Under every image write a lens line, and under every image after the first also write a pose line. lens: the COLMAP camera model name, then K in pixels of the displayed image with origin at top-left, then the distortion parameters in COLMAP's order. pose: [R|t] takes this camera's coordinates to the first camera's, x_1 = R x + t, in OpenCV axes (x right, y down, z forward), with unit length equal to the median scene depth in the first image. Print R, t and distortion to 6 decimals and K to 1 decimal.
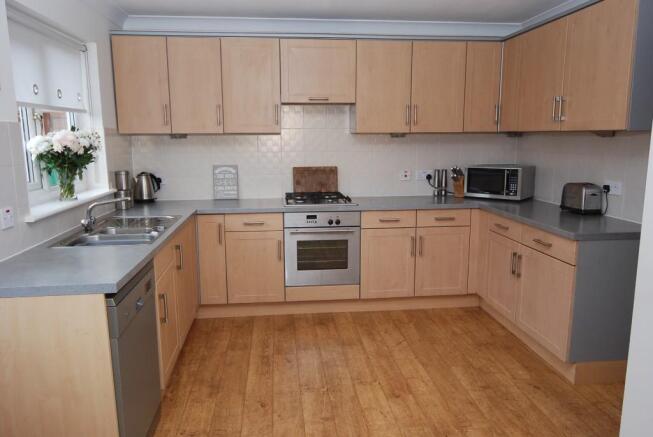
lens RADIAL K [[478.1, 0, 325.4], [0, 478.1, 224.5], [0, 0, 1]] dist [-0.009879, -0.000685]
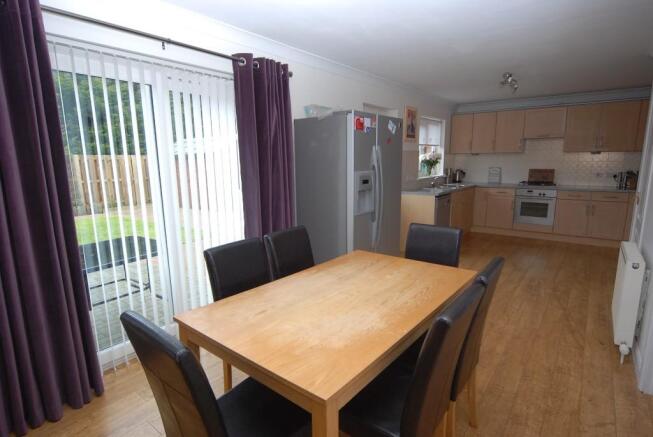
lens RADIAL K [[348.4, 0, 321.5], [0, 348.4, 222.3], [0, 0, 1]] dist [-0.001179, 0.001191]
pose [[0.717614, 0.130558, -0.684094, 0.384060], [-0.118785, 0.990823, 0.064491, 0.132477], [0.686236, 0.034981, 0.726537, -0.781908]]
